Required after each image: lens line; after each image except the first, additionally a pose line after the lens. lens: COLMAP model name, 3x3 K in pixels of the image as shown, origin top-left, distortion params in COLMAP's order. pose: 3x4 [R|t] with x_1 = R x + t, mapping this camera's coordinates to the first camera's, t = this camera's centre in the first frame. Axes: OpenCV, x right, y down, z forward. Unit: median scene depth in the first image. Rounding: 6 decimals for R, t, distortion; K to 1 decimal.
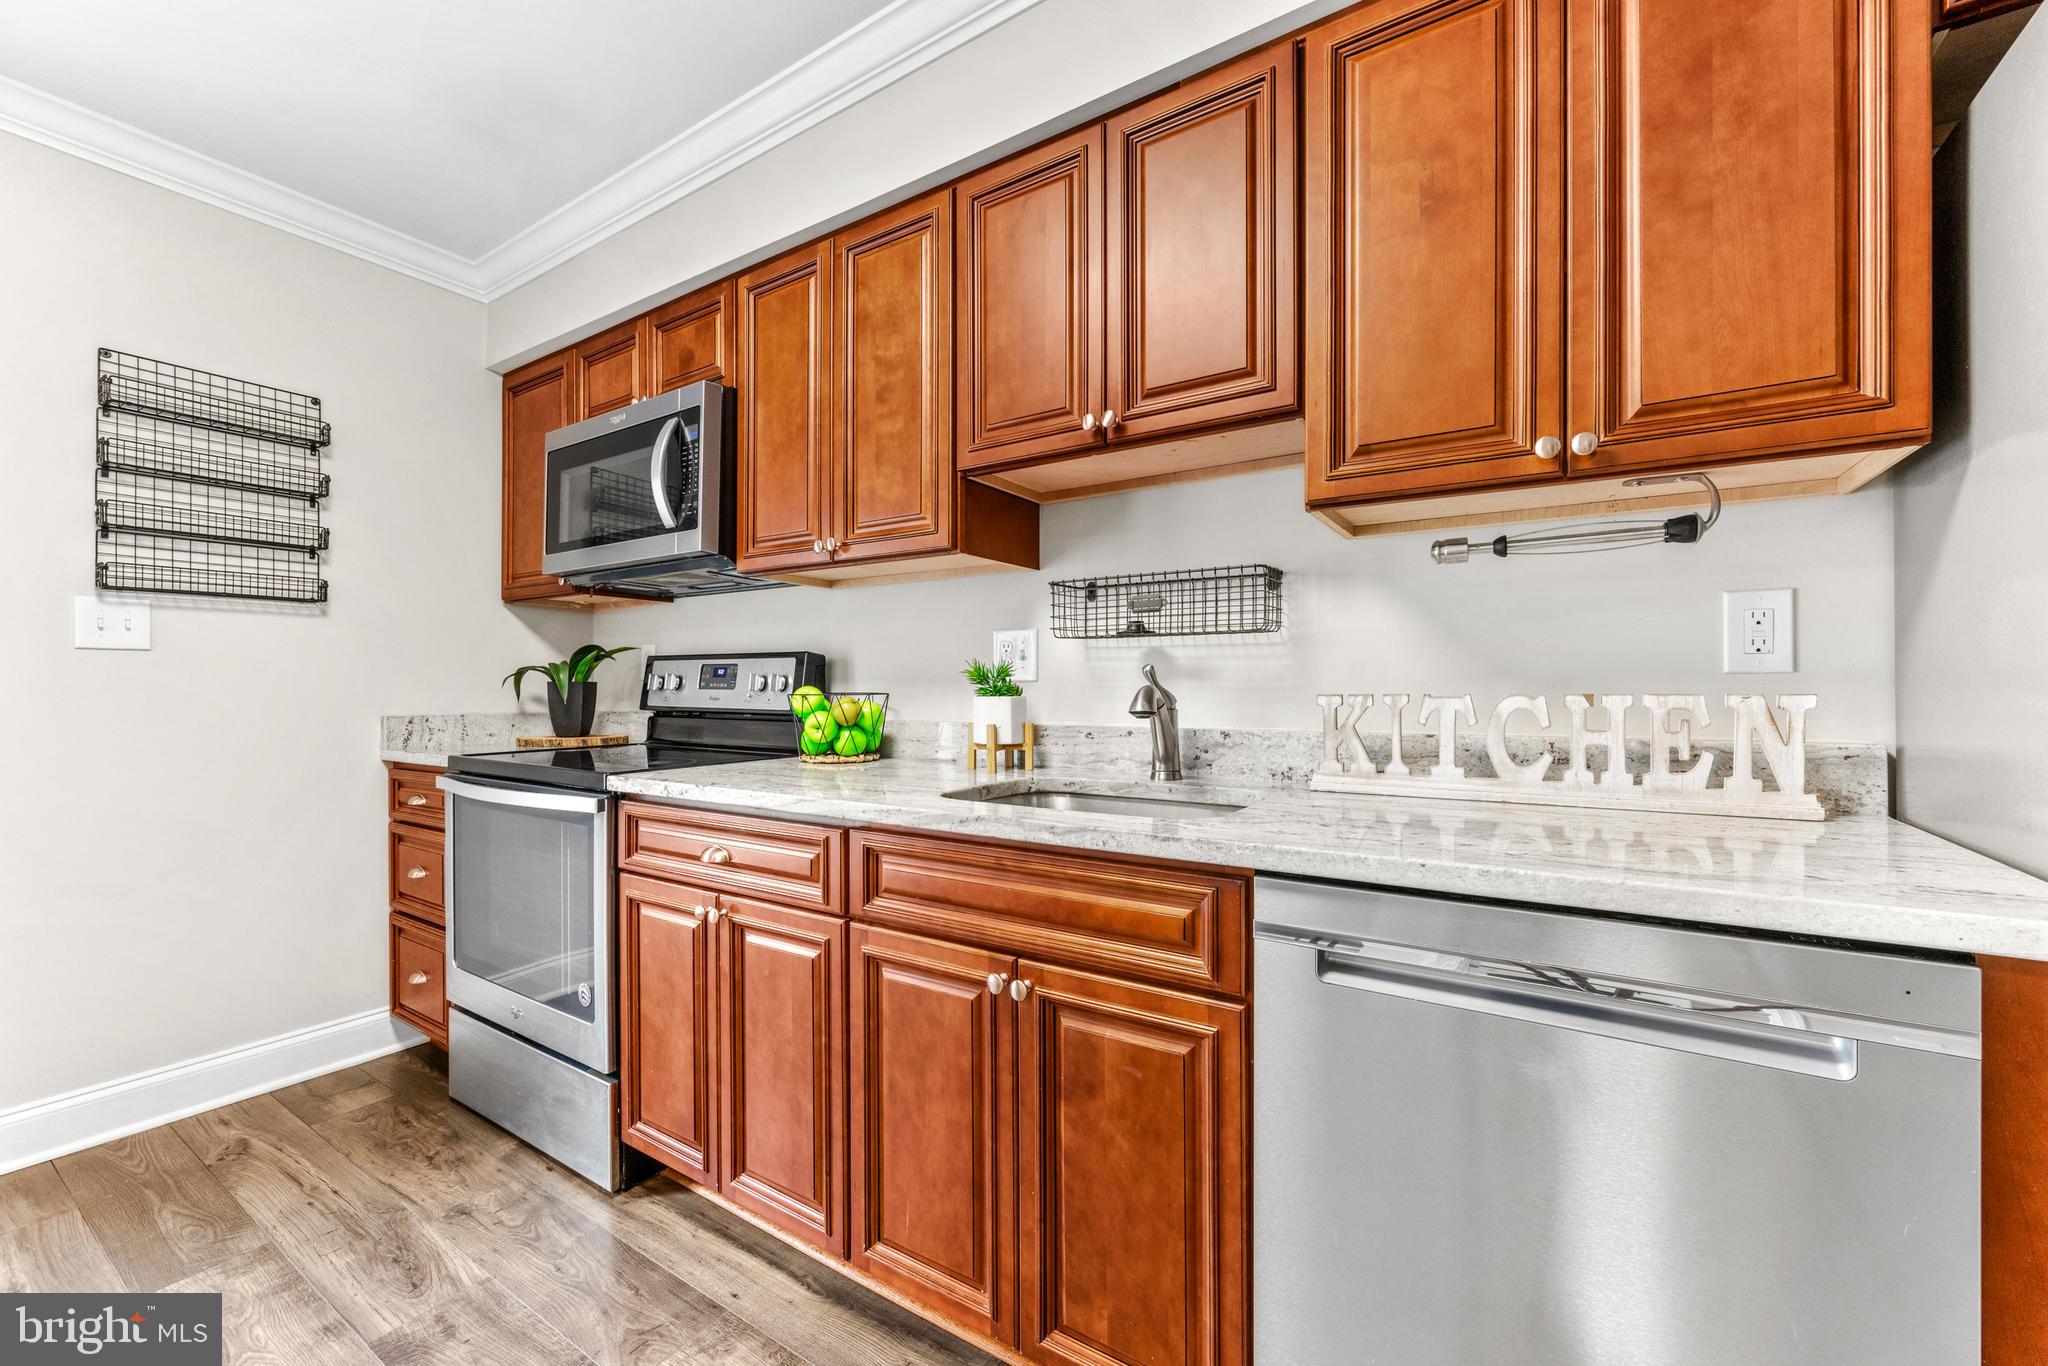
lens RADIAL K [[820.7, 0, 1026.5], [0, 820.7, 683.9], [0, 0, 1]] dist [-0.002540, -0.000161]
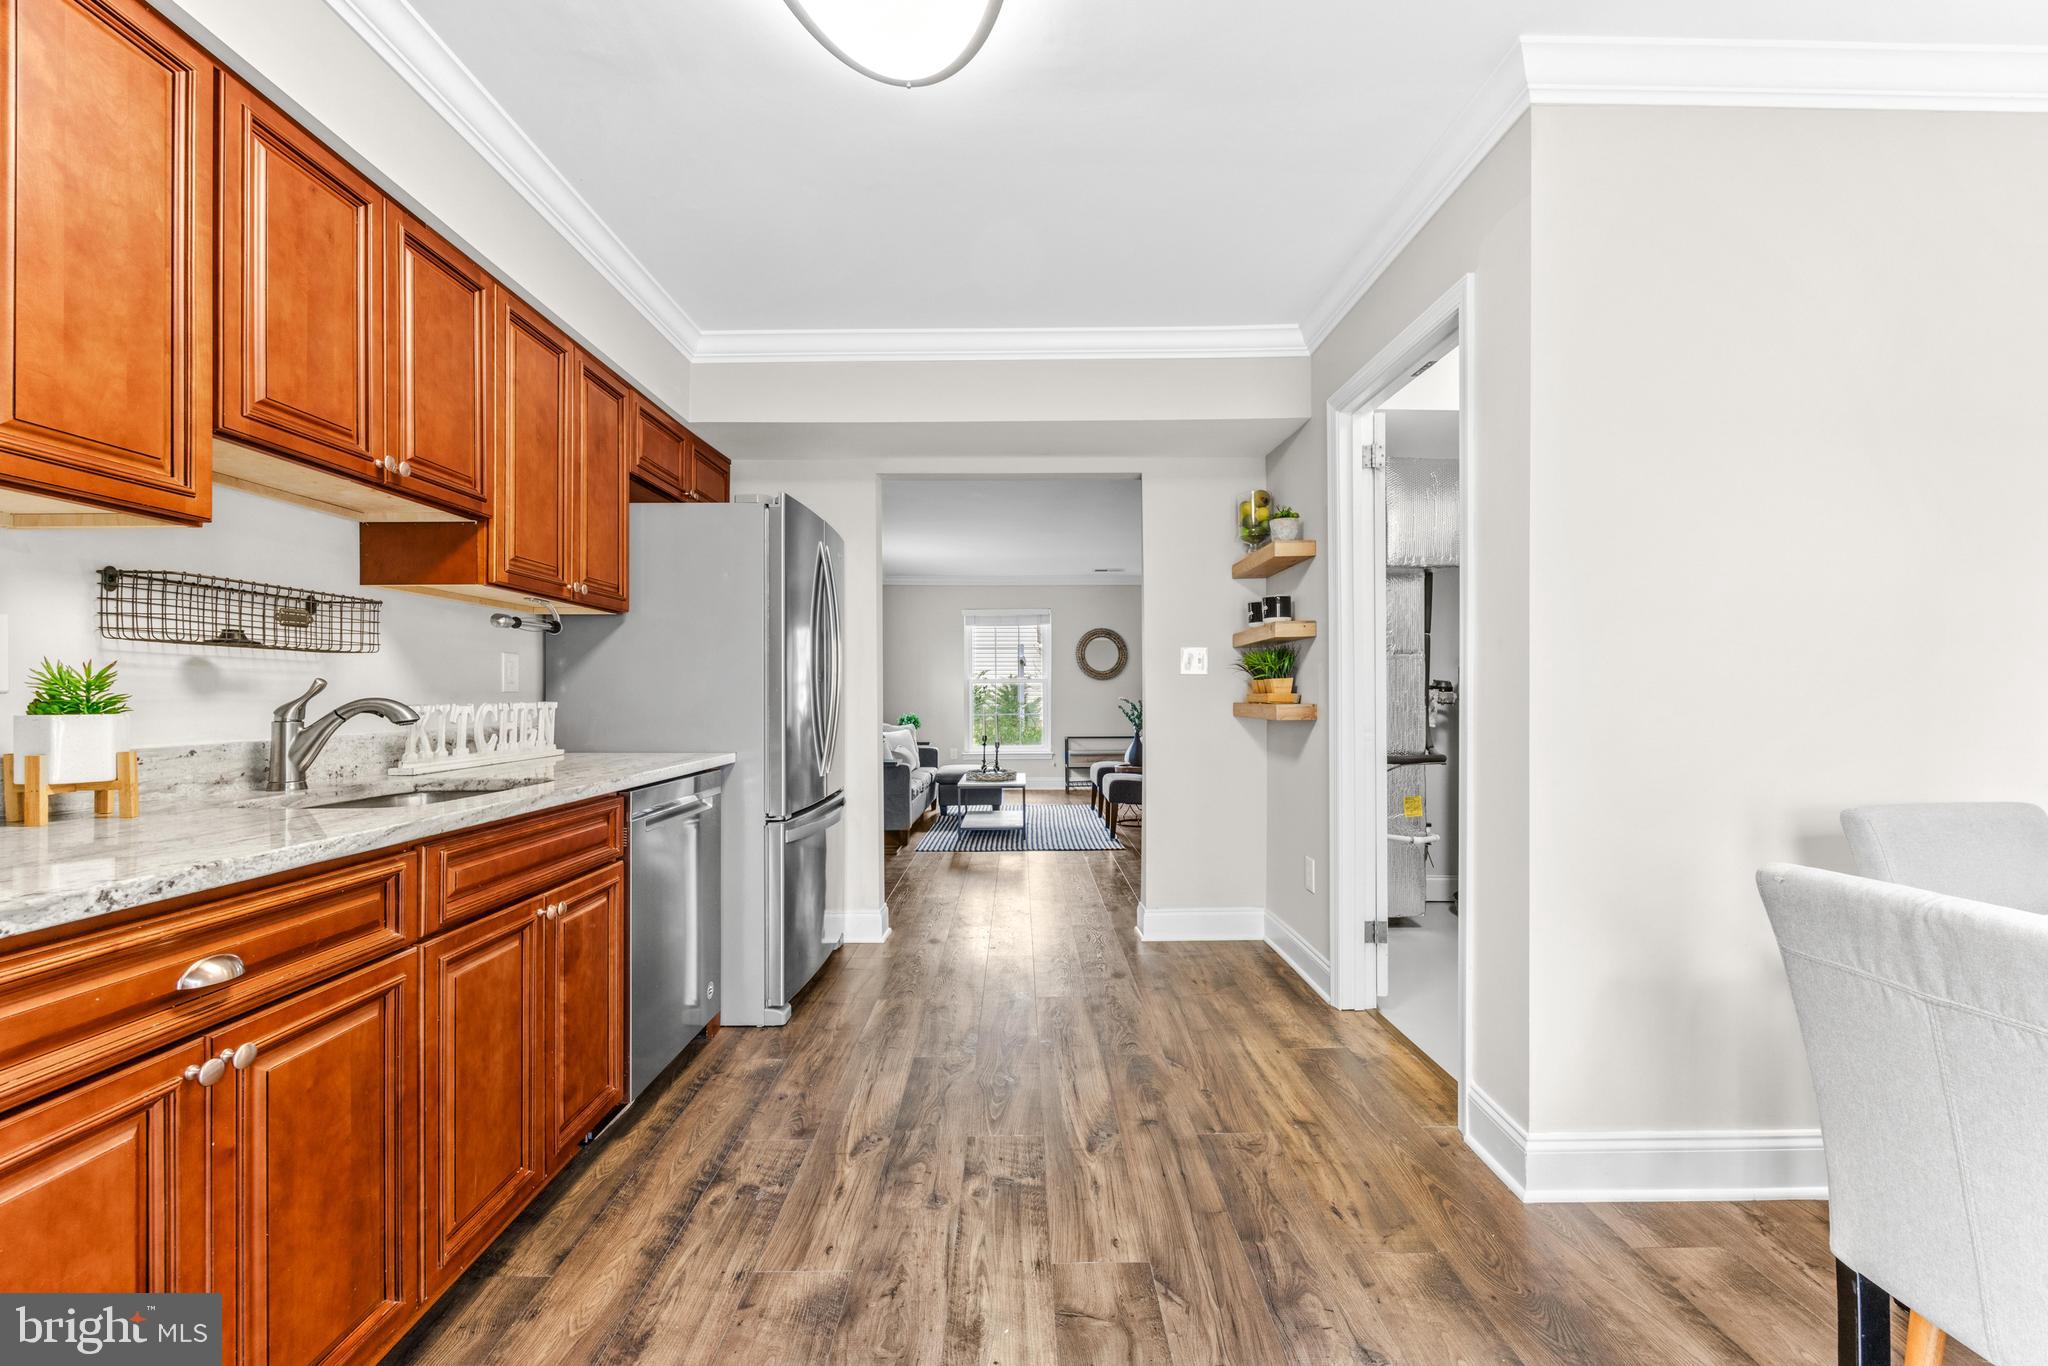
lens RADIAL K [[820.7, 0, 1028.2], [0, 820.7, 689.7], [0, 0, 1]] dist [-0.002540, -0.000161]
pose [[-0.556734, 0.009010, 0.830642, -1.065518], [0.003019, 0.999957, -0.008824, 0.002487], [-0.830686, -0.002405, -0.556737, 0.717661]]
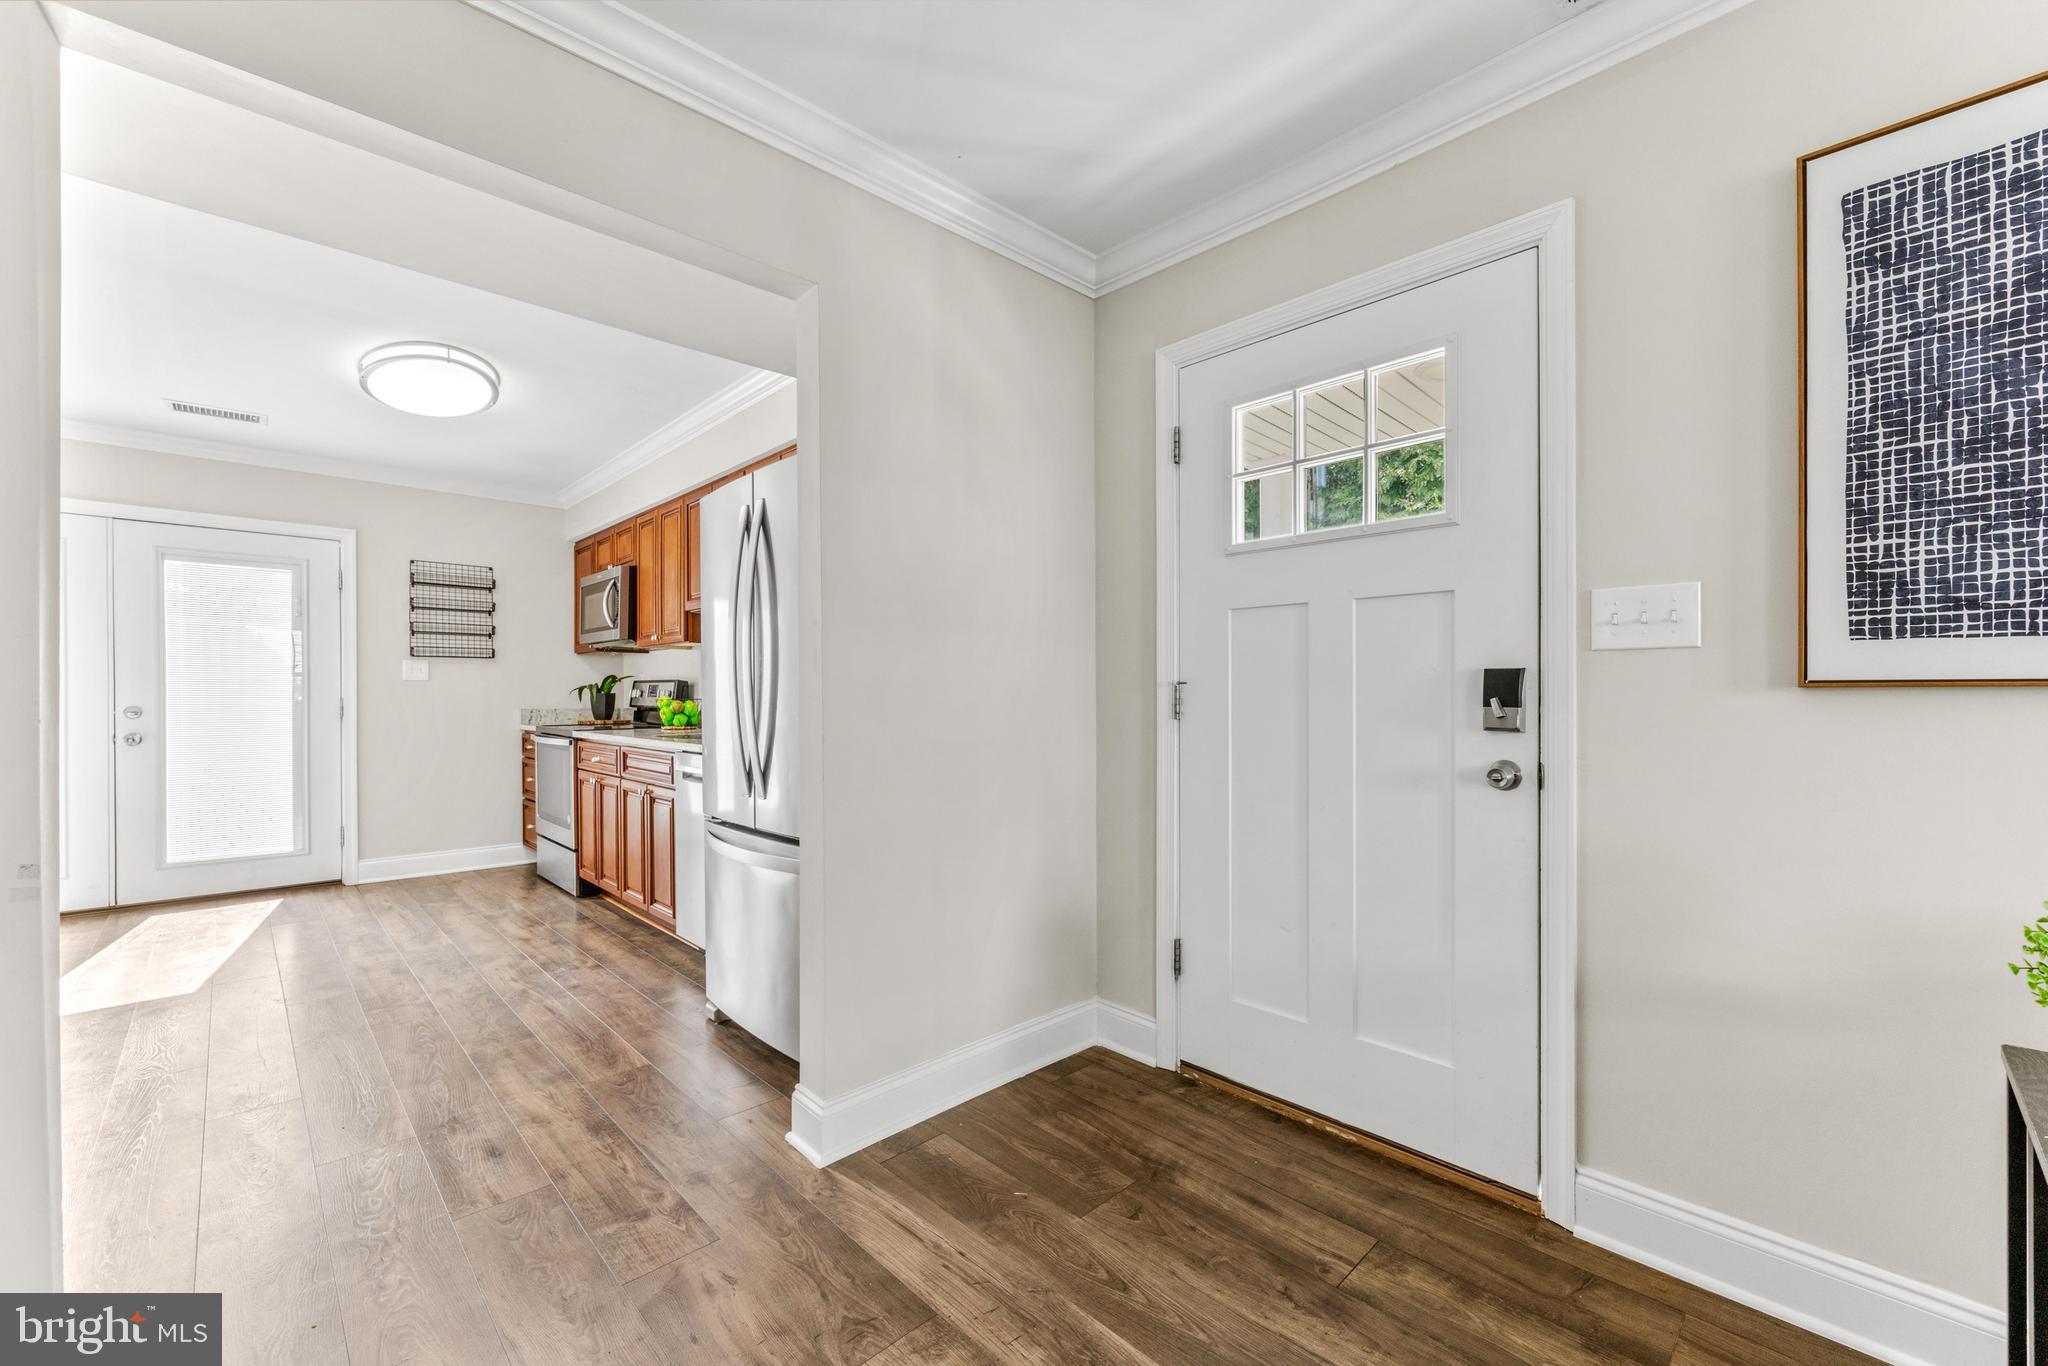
lens RADIAL K [[820.7, 0, 1028.2], [0, 820.7, 700.4], [0, 0, 1]] dist [-0.002540, -0.000161]
pose [[0.975595, 0.003391, -0.219551, 1.352961], [-0.001163, 0.999946, 0.010279, -0.010482], [0.219574, -0.009773, 0.975547, -1.109982]]
